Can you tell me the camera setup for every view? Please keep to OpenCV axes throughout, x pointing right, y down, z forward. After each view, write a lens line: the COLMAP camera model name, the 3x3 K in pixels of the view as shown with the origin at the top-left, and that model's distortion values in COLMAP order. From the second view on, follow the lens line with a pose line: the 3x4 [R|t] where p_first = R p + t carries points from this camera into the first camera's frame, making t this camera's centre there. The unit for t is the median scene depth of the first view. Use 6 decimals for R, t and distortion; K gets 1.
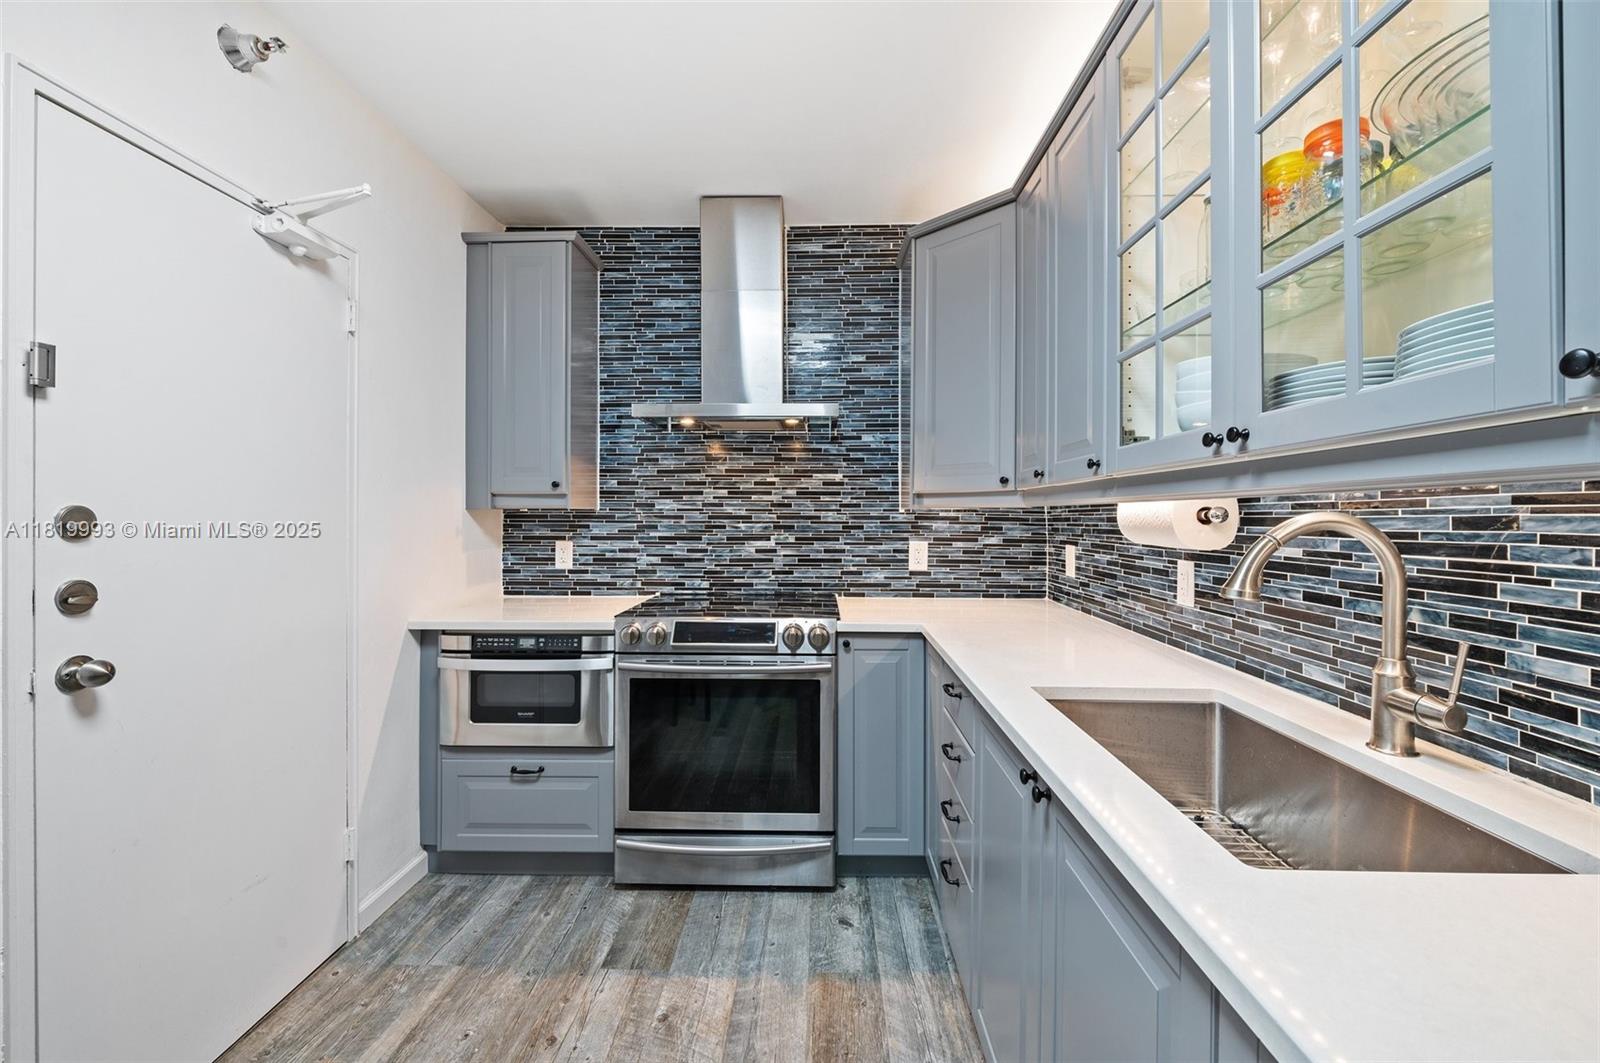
lens RADIAL K [[633.9, 0, 806.9], [0, 633.9, 511.3], [0, 0, 1]] dist [-0.010226, -0.000466]
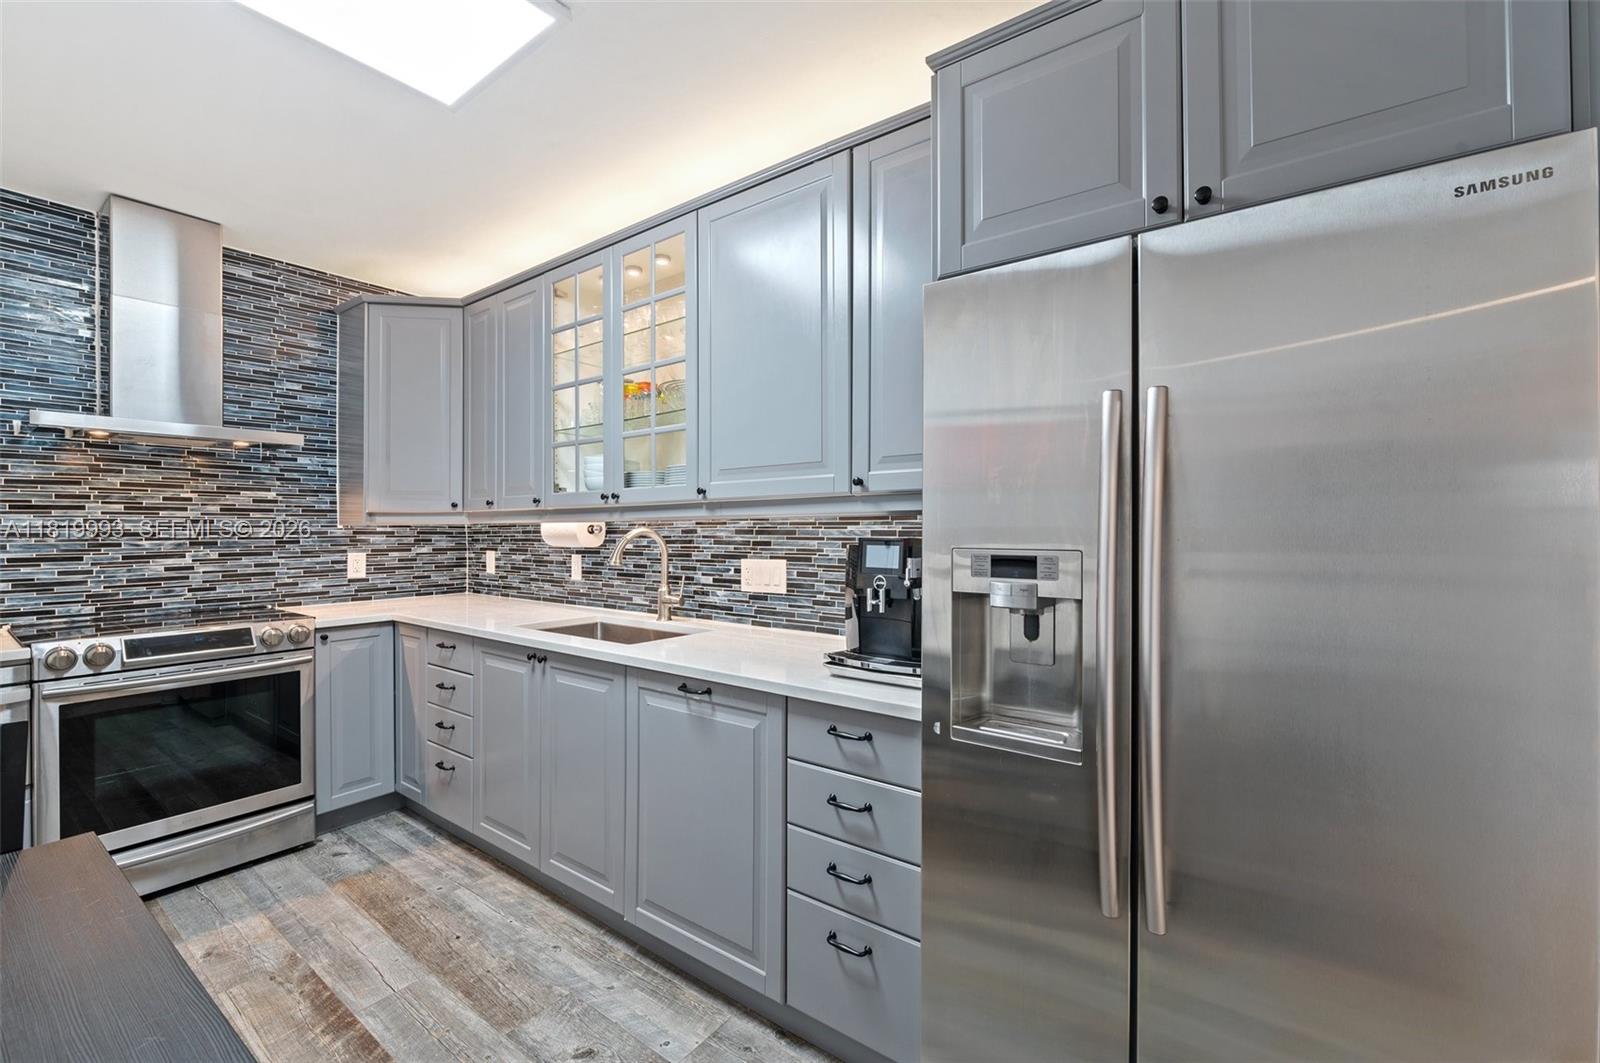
lens RADIAL K [[676.3, 0, 799.4], [0, 676.3, 525.6], [0, 0, 1]] dist [-0.000109, -0.000017]
pose [[0.582458, -0.002893, 0.812856, -0.457725], [0.000825, 0.999995, 0.002968, -0.007213], [-0.812861, -0.001058, 0.582457, -0.489025]]
